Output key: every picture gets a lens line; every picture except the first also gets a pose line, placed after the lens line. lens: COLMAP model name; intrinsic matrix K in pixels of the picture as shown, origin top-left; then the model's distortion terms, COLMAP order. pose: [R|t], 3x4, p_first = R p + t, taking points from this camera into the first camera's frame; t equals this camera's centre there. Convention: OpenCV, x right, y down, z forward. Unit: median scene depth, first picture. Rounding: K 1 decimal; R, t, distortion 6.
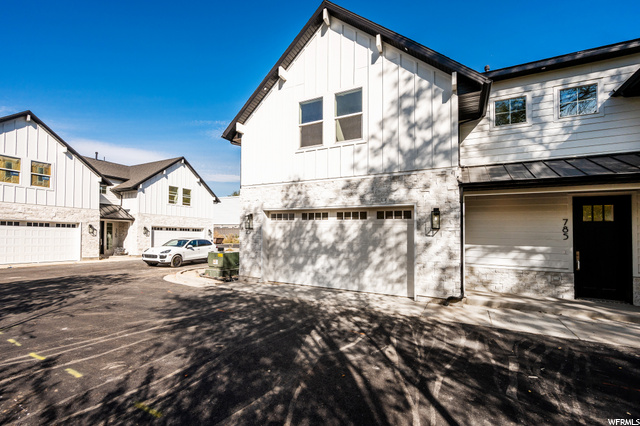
lens RADIAL K [[279.4, 0, 319.3], [0, 279.4, 232.8], [0, 0, 1]] dist [-0.002775, -0.000526]
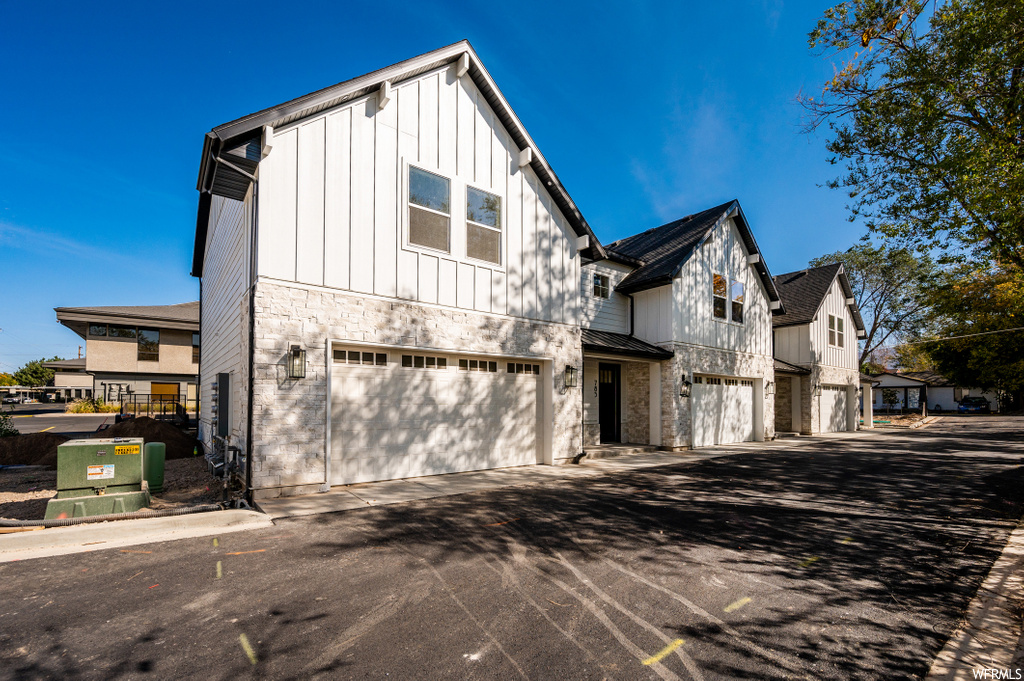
lens RADIAL K [[440.5, 0, 511.0], [0, 440.5, 391.5], [0, 0, 1]] dist [0.002440, 0.000128]
pose [[0.416675, 0.007203, 0.909027, -0.927387], [-0.007457, 0.999962, -0.004505, 0.008327], [-0.909025, -0.004902, 0.416713, 0.480497]]
